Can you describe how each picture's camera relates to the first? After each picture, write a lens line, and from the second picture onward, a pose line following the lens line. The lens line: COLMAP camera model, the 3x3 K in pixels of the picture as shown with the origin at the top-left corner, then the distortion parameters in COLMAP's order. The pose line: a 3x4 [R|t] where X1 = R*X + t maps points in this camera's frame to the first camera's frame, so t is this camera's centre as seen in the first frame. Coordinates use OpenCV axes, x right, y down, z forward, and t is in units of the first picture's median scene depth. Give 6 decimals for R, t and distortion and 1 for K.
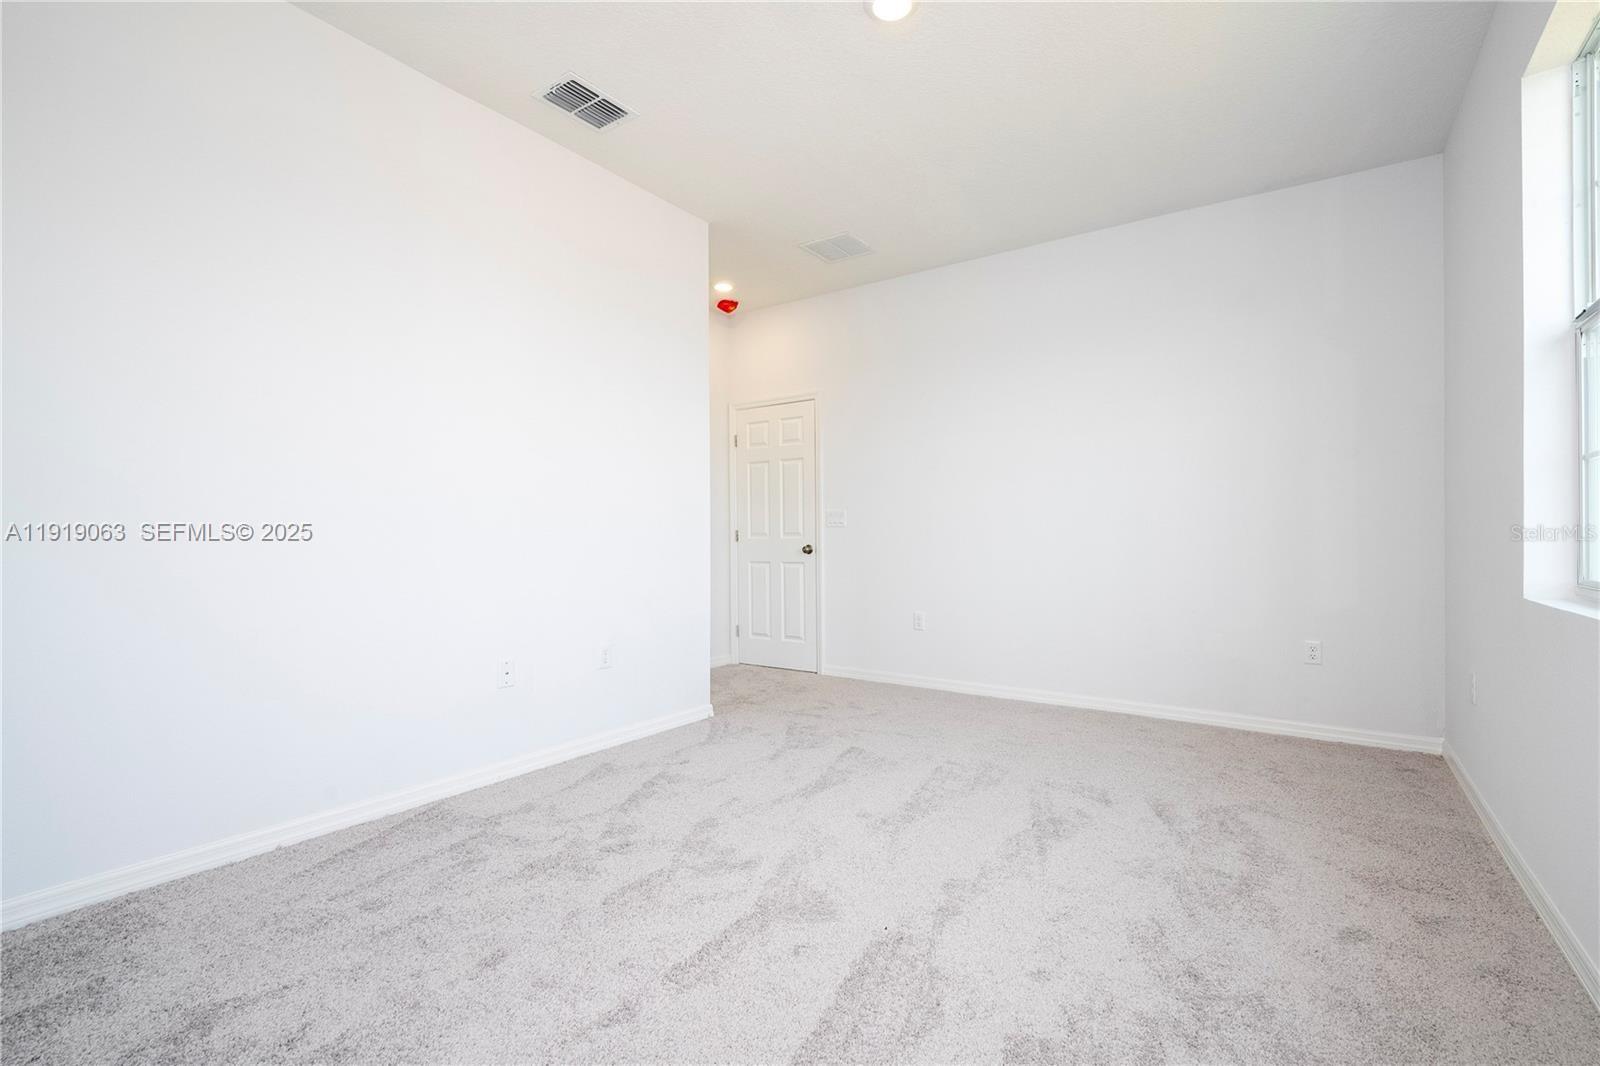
lens RADIAL K [[720.6, 0, 800.1], [0, 720.6, 539.7], [0, 0, 1]] dist [0.000184, 0.001451]
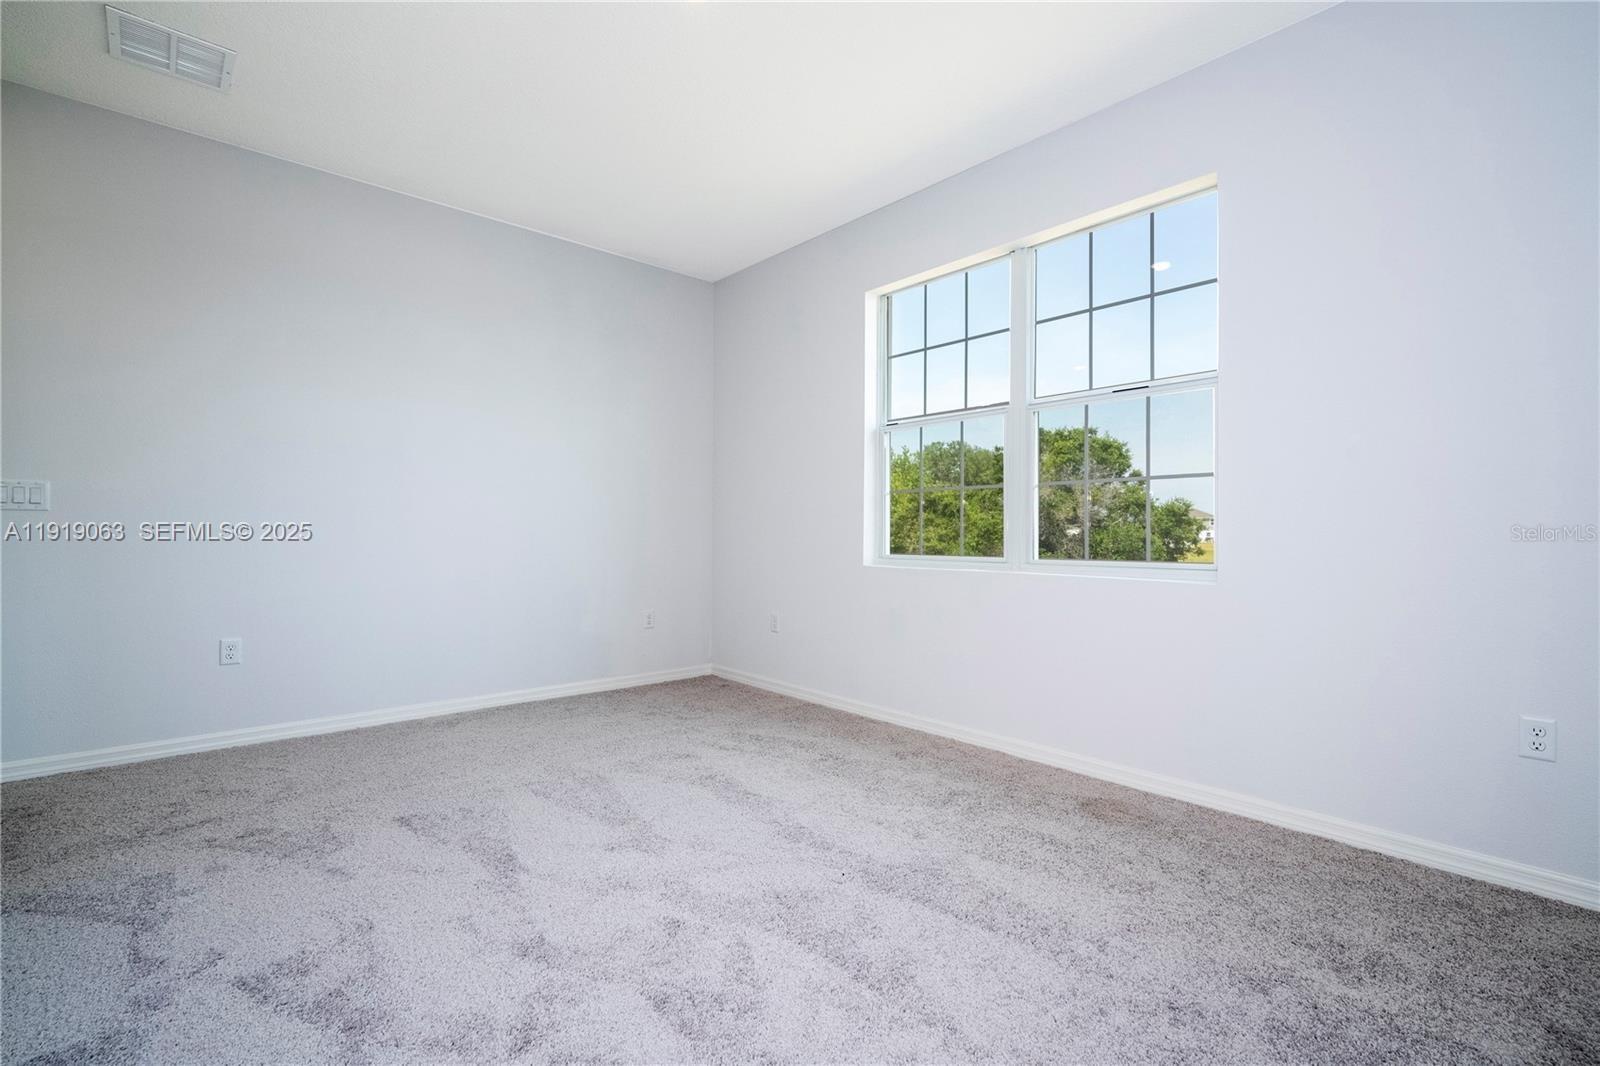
lens RADIAL K [[720.6, 0, 800.5], [0, 720.6, 533.8], [0, 0, 1]] dist [0.000184, 0.001451]
pose [[0.201268, 0.002650, 0.979533, -0.765713], [-0.018794, 0.999823, 0.001157, -0.022138], [-0.979356, -0.018642, 0.201282, 0.588337]]
